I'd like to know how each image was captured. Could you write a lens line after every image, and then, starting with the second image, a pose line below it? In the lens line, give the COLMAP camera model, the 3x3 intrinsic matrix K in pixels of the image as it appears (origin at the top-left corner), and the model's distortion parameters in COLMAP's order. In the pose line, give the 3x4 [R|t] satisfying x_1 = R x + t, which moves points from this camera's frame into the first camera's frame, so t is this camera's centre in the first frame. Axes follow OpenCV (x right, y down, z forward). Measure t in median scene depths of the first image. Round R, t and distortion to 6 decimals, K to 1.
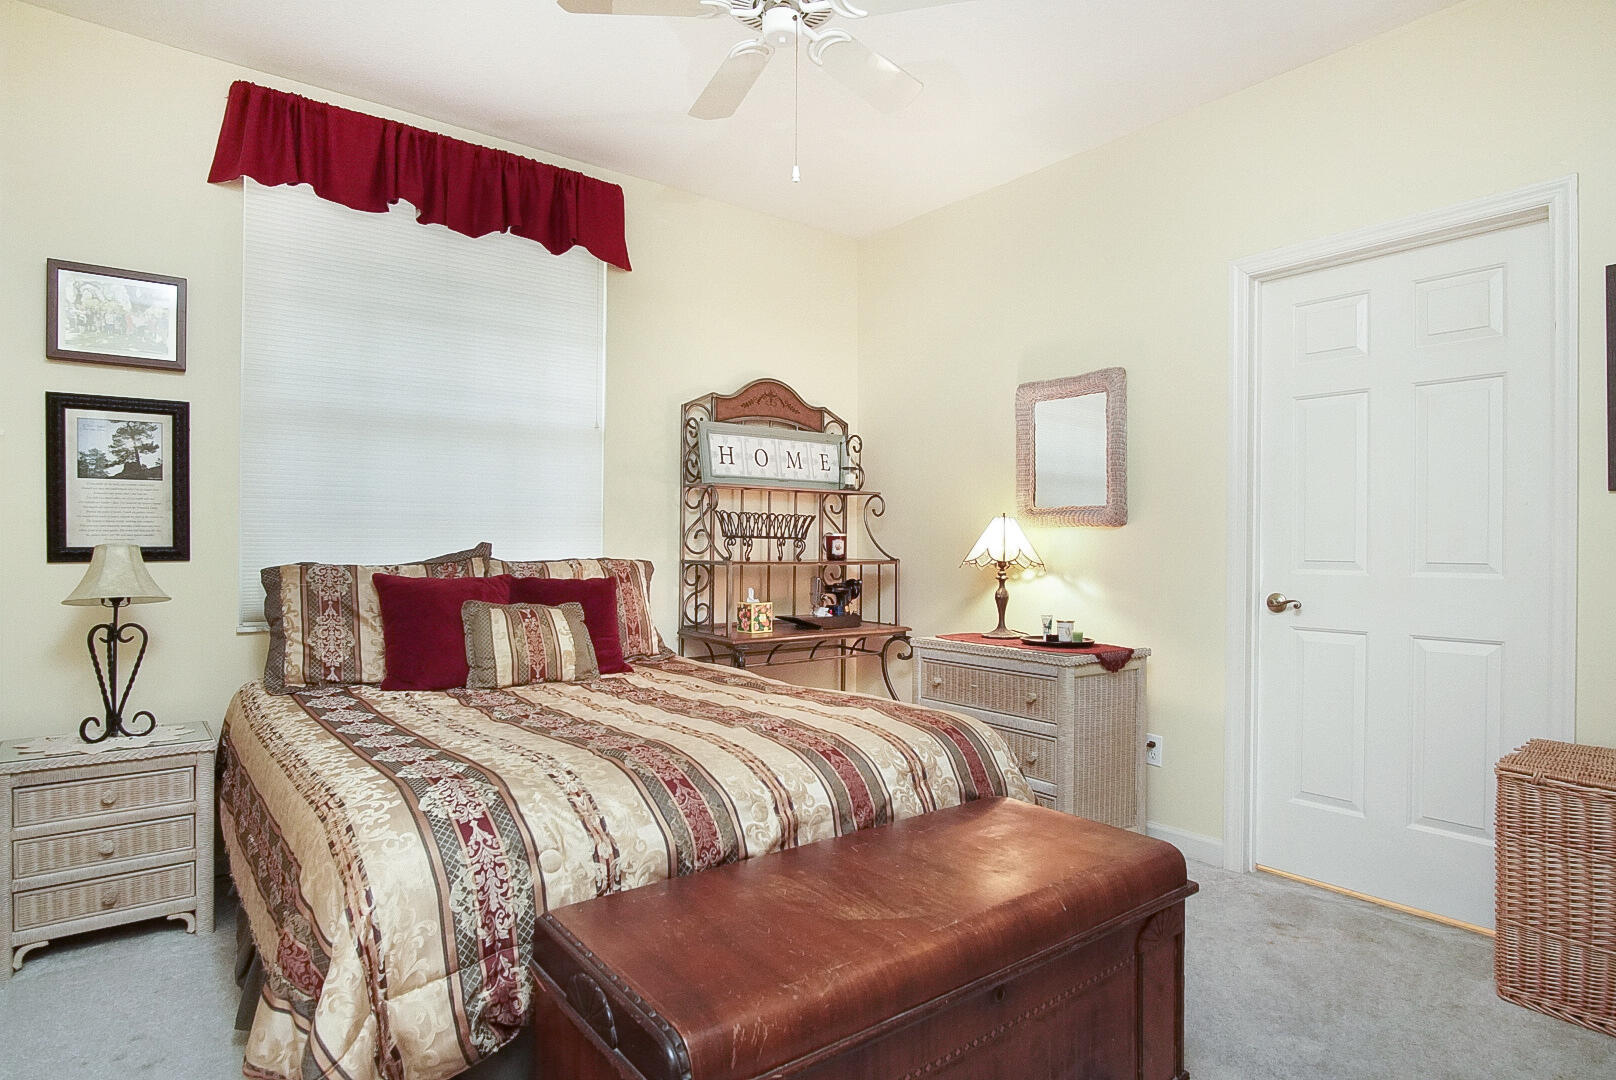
lens RADIAL K [[862.7, 0, 800.8], [0, 862.7, 552.1], [0, 0, 1]] dist [-0.031431, 0.006304]
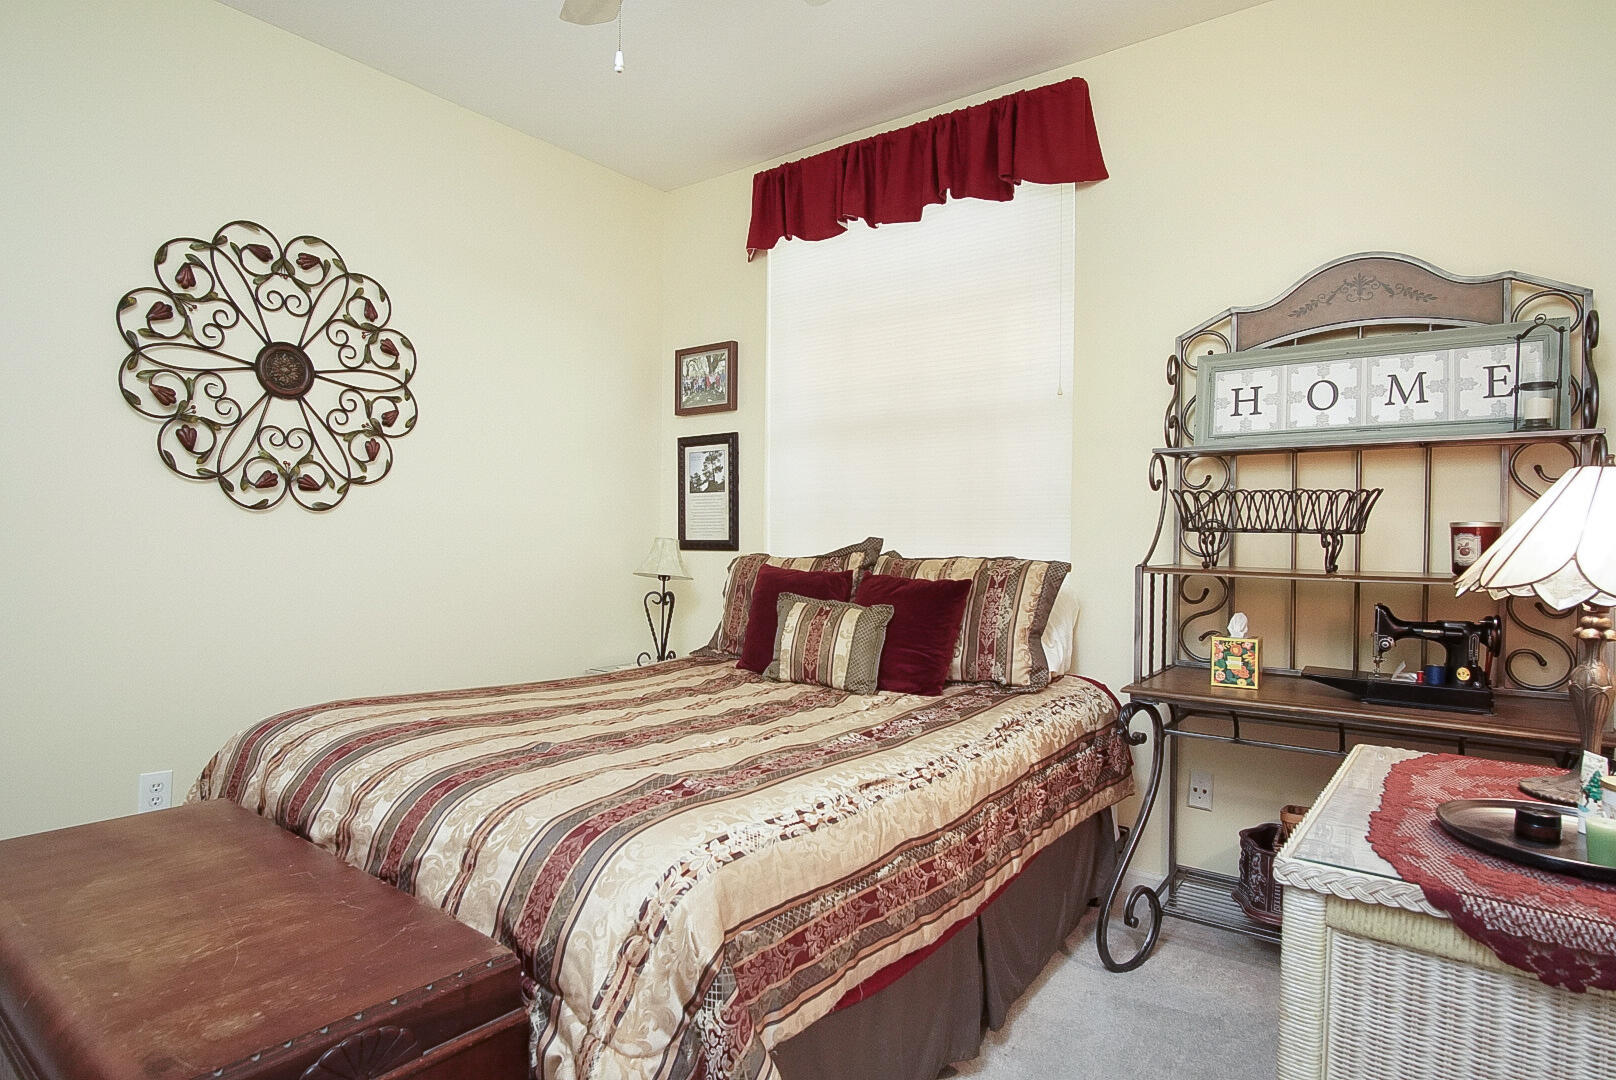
lens RADIAL K [[862.7, 0, 804.3], [0, 862.7, 546.3], [0, 0, 1]] dist [-0.031431, 0.006304]
pose [[0.270940, 0.008103, -0.962562, 0.519424], [-0.017857, 0.999835, 0.003391, -0.002764], [0.962431, 0.016270, 0.271040, 0.623909]]
